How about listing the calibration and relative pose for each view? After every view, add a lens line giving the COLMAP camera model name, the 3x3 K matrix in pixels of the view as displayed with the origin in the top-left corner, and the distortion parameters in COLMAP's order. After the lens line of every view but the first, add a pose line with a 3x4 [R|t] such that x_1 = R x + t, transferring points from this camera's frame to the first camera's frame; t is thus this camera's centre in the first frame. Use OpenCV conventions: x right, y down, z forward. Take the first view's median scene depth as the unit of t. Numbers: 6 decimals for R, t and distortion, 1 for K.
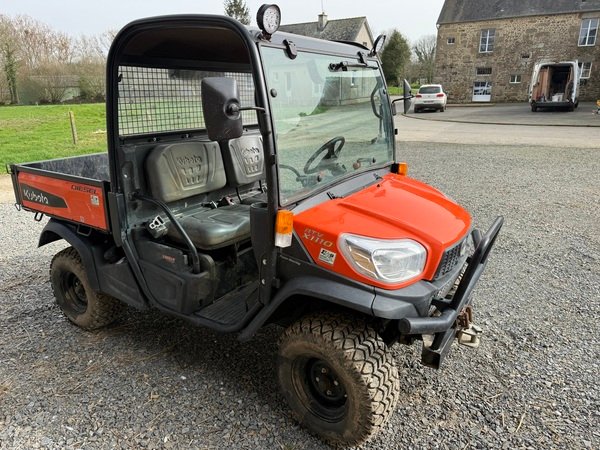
lens RADIAL K [[419.0, 0, 304.8], [0, 419.0, 225.1], [0, 0, 1]] dist [0.048209, -0.070525]
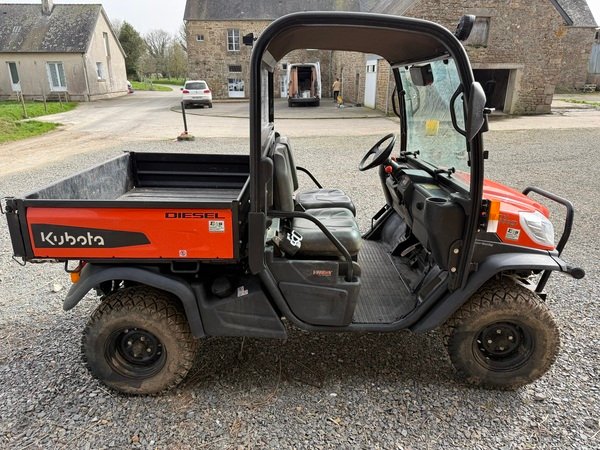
lens RADIAL K [[419.0, 0, 304.8], [0, 419.0, 225.1], [0, 0, 1]] dist [0.048209, -0.070525]
pose [[0.835788, -0.159783, 0.525288, -0.907323], [0.154205, 0.986522, 0.054725, -0.091163], [-0.526953, 0.035264, 0.849163, 0.246144]]
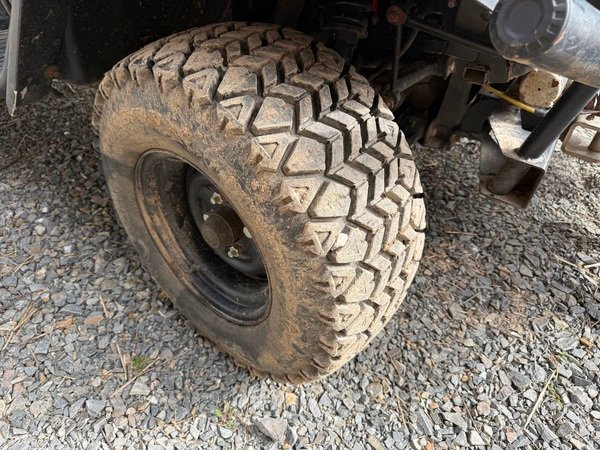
lens RADIAL K [[419.0, 0, 304.8], [0, 419.0, 225.1], [0, 0, 1]] dist [0.048209, -0.070525]
pose [[0.998495, 0.048158, 0.026239, 0.102648], [-0.054636, 0.914952, 0.399848, 0.202087], [-0.004751, -0.400680, 0.916206, 0.611483]]
